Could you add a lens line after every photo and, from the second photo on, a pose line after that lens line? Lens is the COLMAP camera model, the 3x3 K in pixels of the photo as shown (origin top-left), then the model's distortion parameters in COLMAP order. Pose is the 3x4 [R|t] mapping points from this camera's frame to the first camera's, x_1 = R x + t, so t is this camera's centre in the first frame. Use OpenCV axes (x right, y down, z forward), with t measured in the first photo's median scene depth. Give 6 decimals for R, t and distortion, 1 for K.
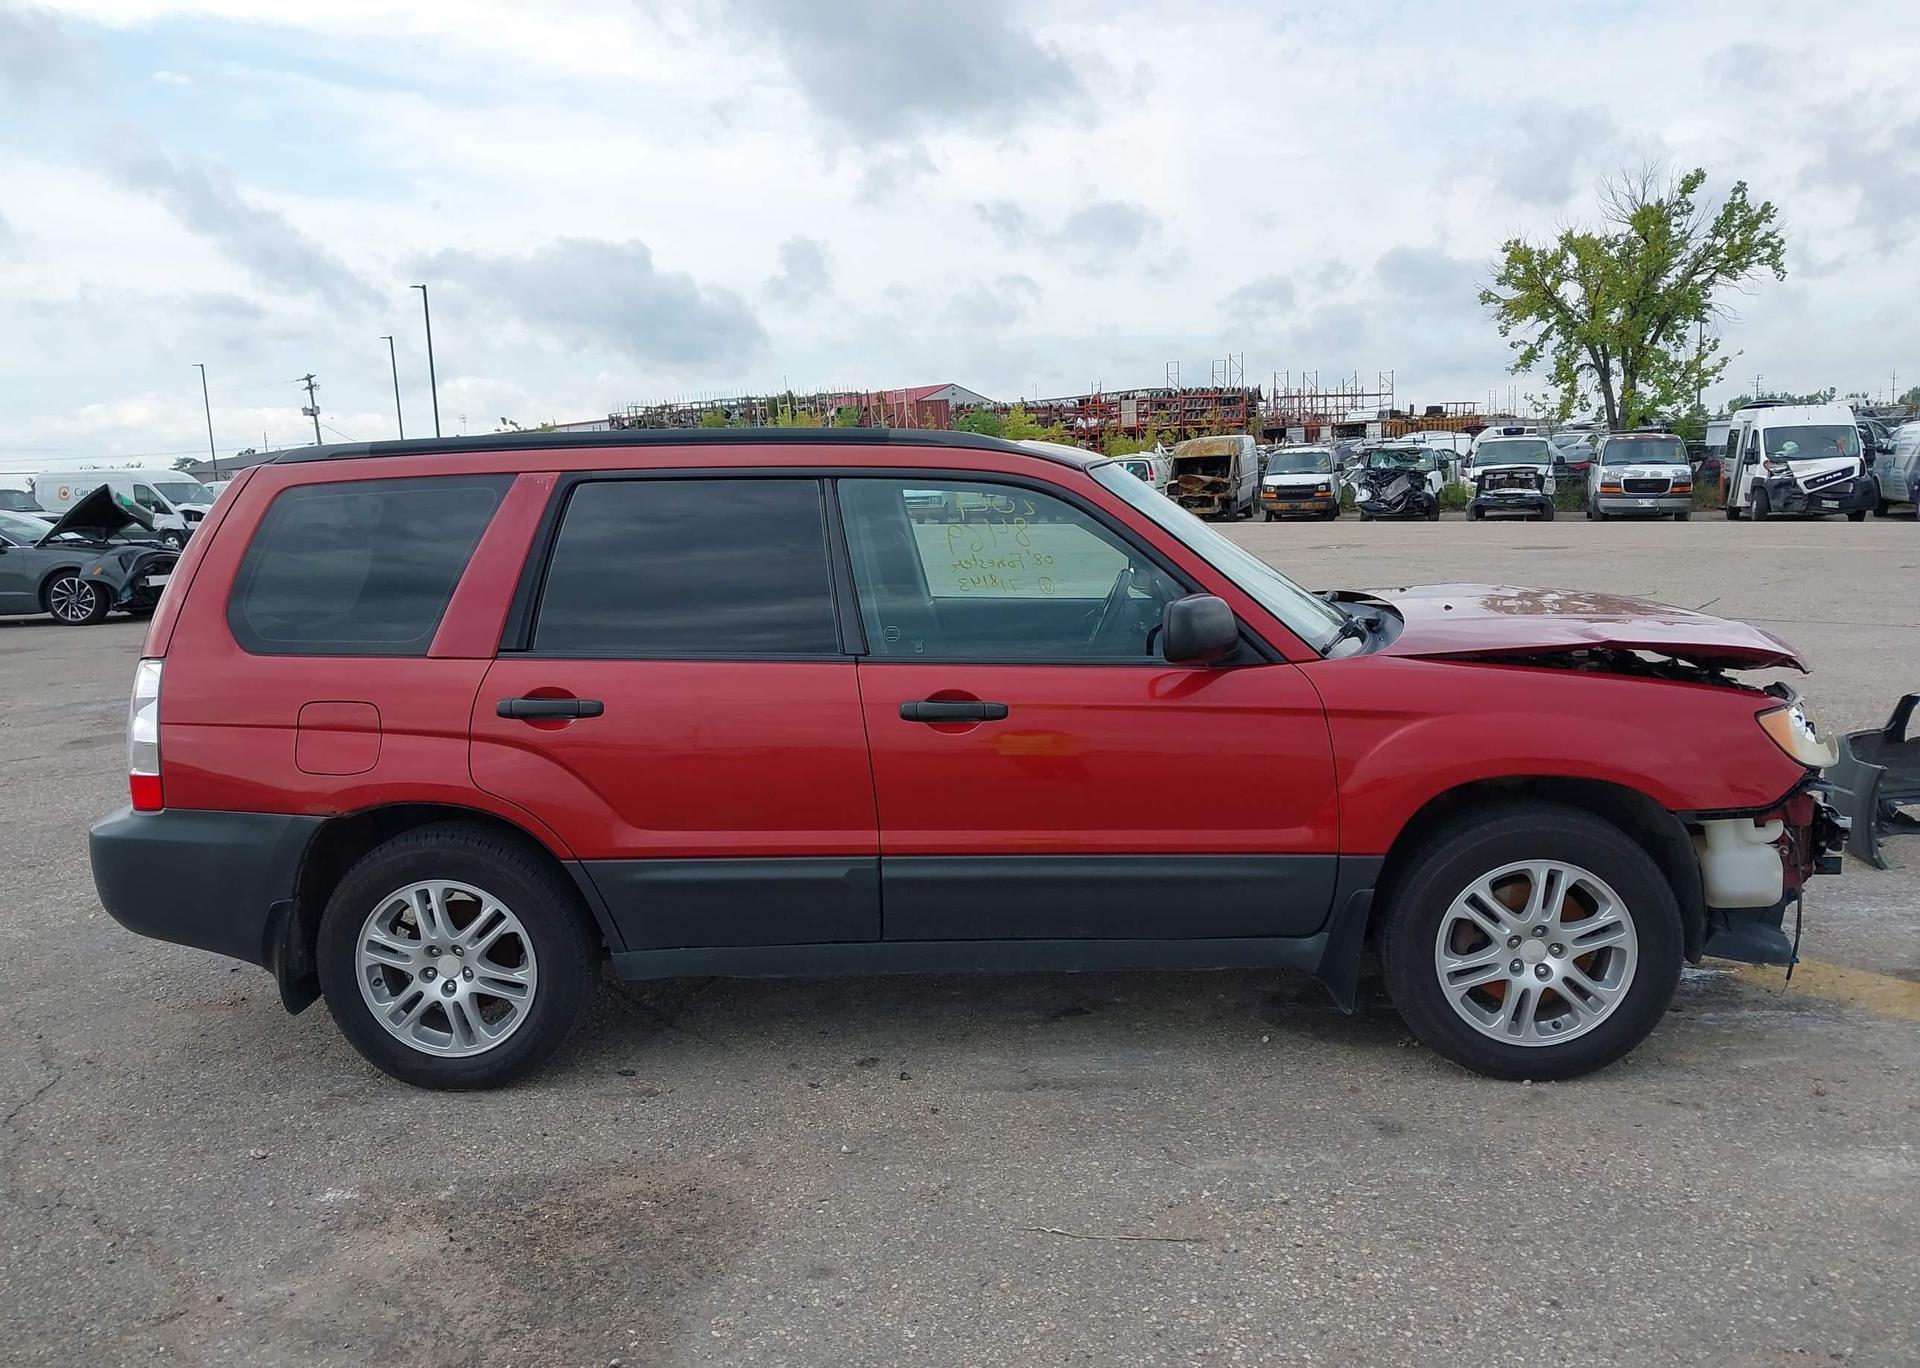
lens RADIAL K [[1536.4, 0, 975.1], [0, 1536.4, 690.2], [0, 0, 1]] dist [0.047540, -0.077541]
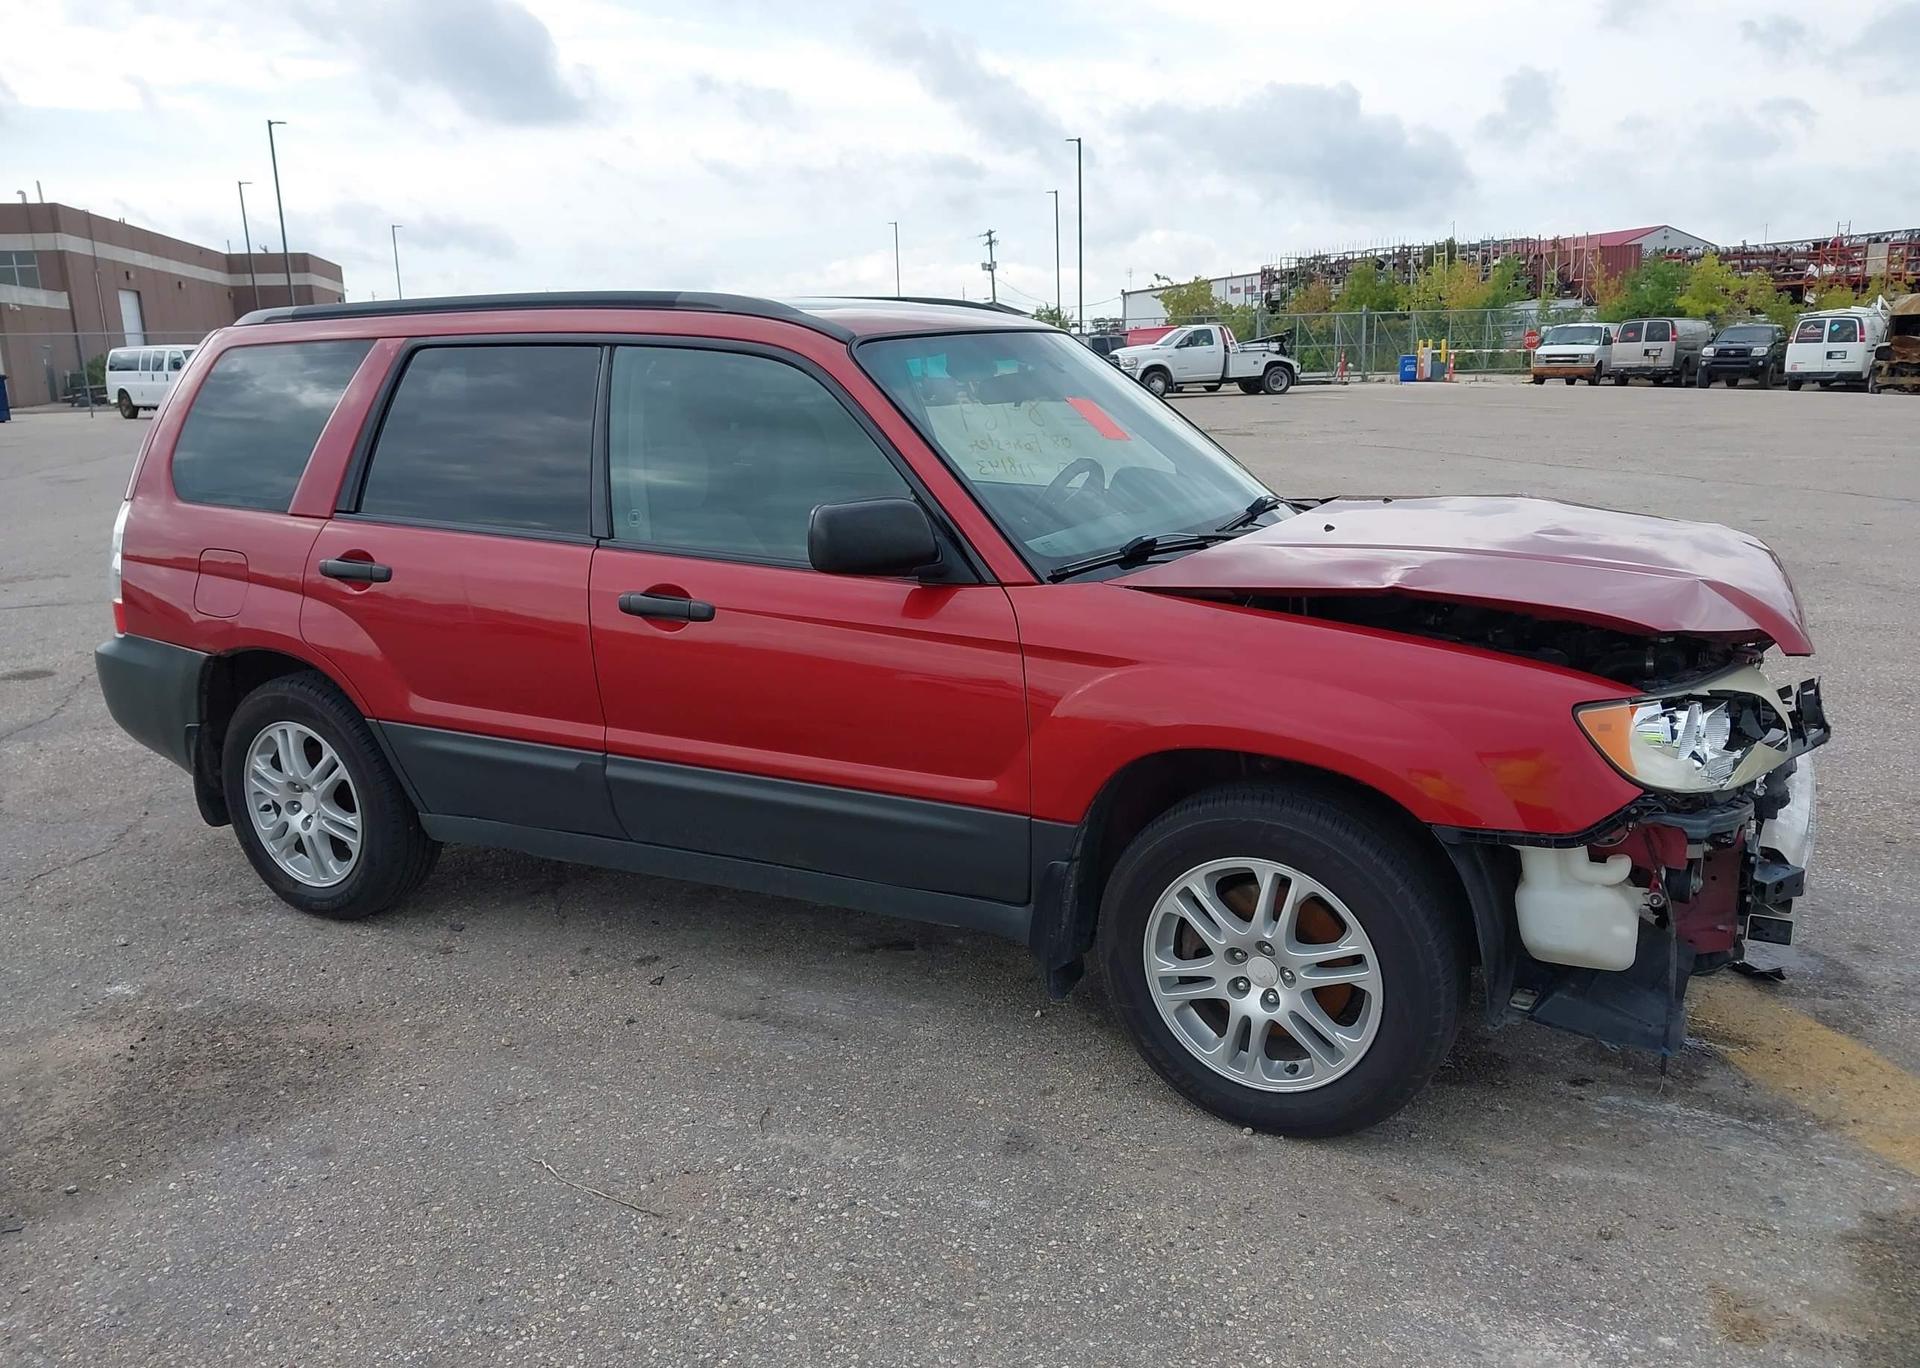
lens RADIAL K [[1538.4, 0, 960.0], [0, 1538.4, 684.0], [0, 0, 1]] dist [0.013655, -0.018152]
pose [[0.903777, 0.104914, -0.414946, 0.508231], [-0.068077, 0.992387, 0.102636, -0.045150], [0.422554, -0.064512, 0.904039, 0.221126]]
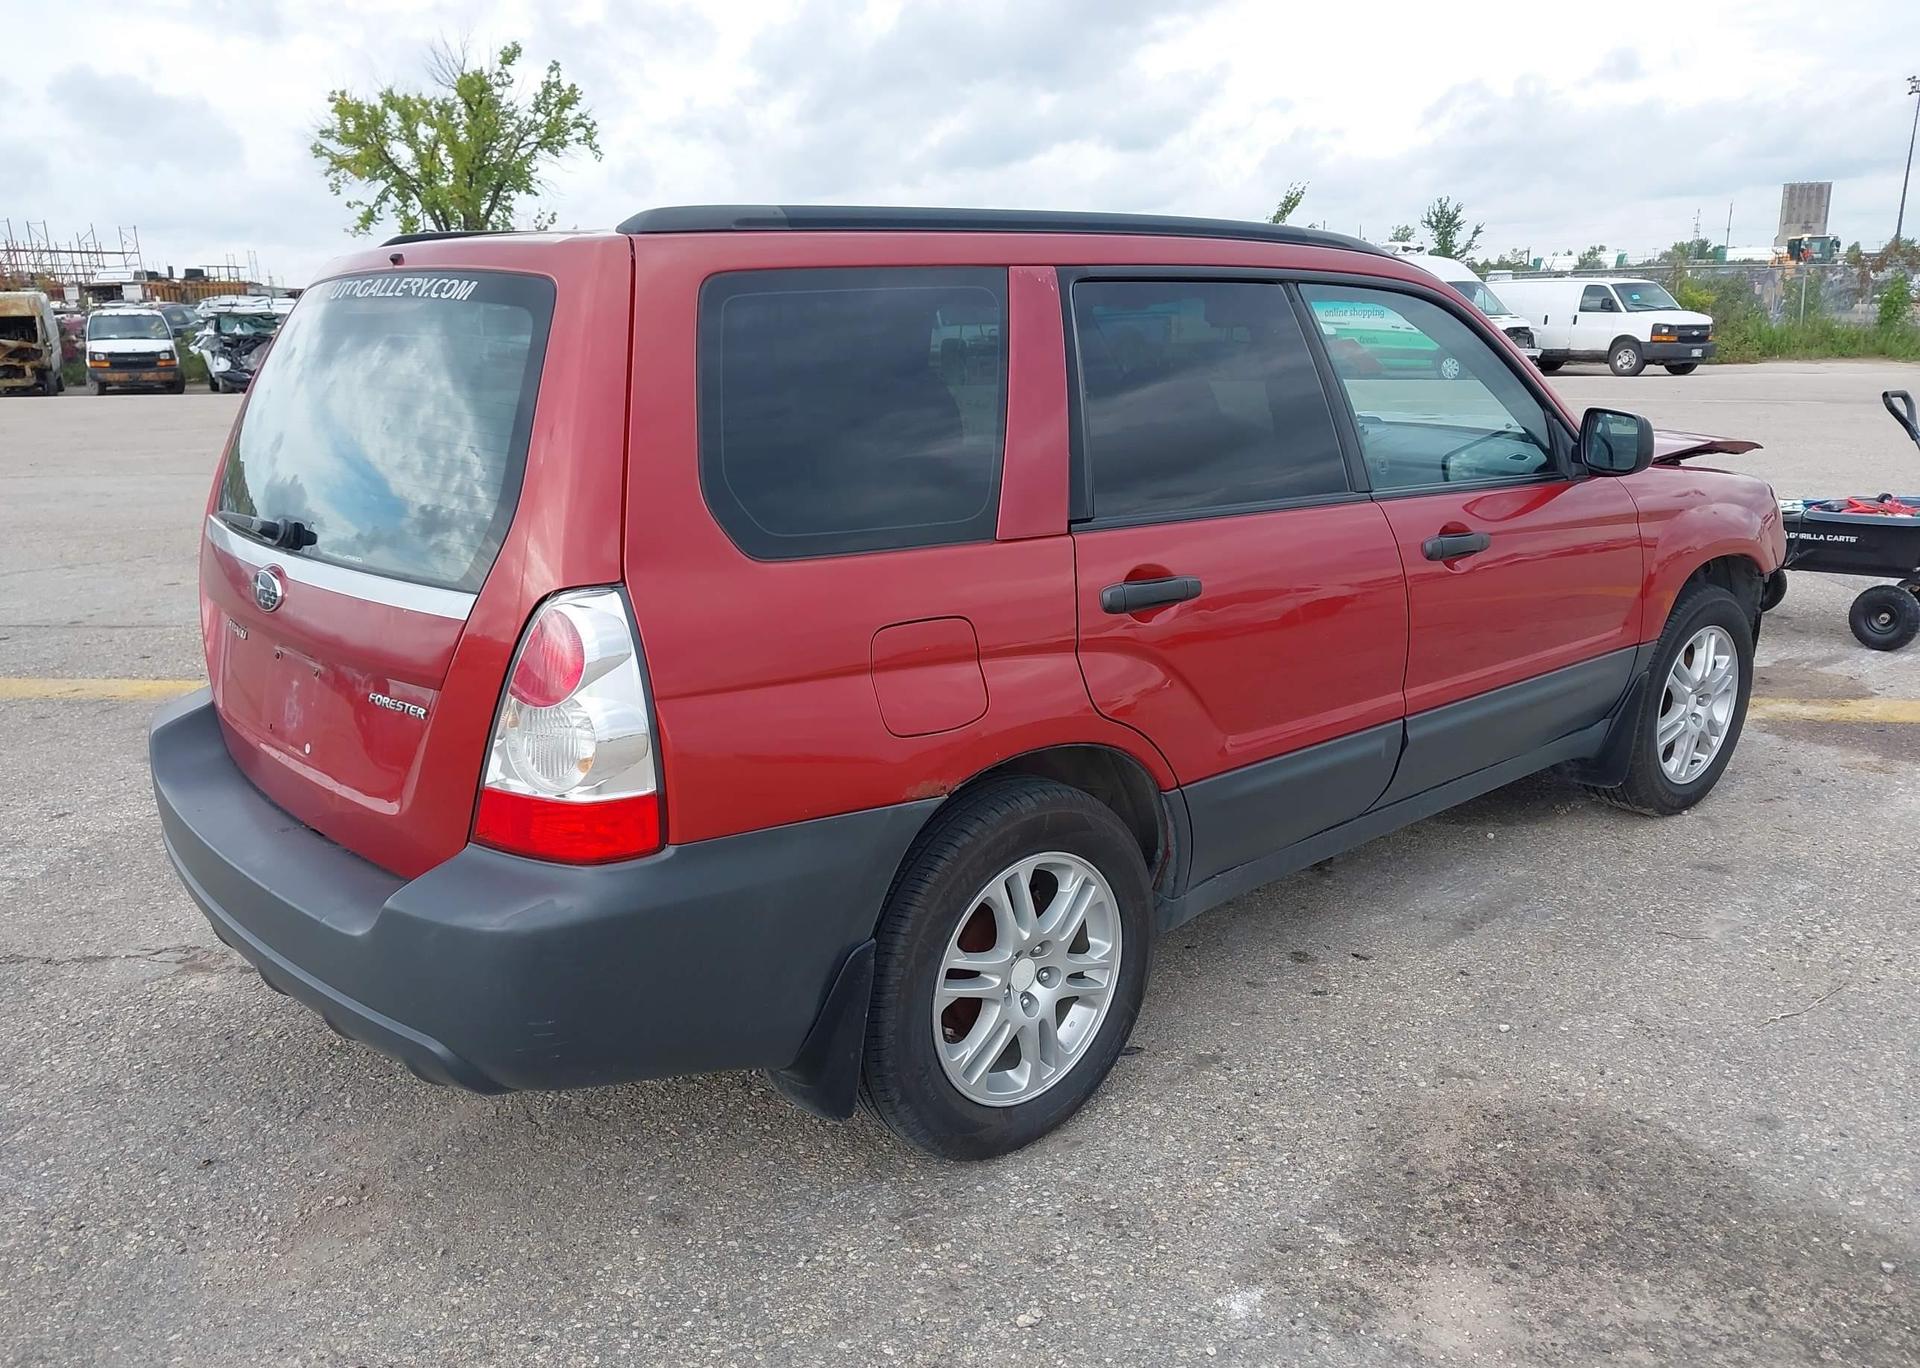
lens RADIAL K [[1531.8, 0, 960.0], [0, 1531.8, 684.0], [0, 0, 1]] dist [0.007756, 0.006869]
pose [[0.706633, -0.148616, 0.691797, -0.821198], [0.095450, 0.988779, 0.114917, -0.035740], [-0.701112, -0.015172, 0.712889, 0.522112]]
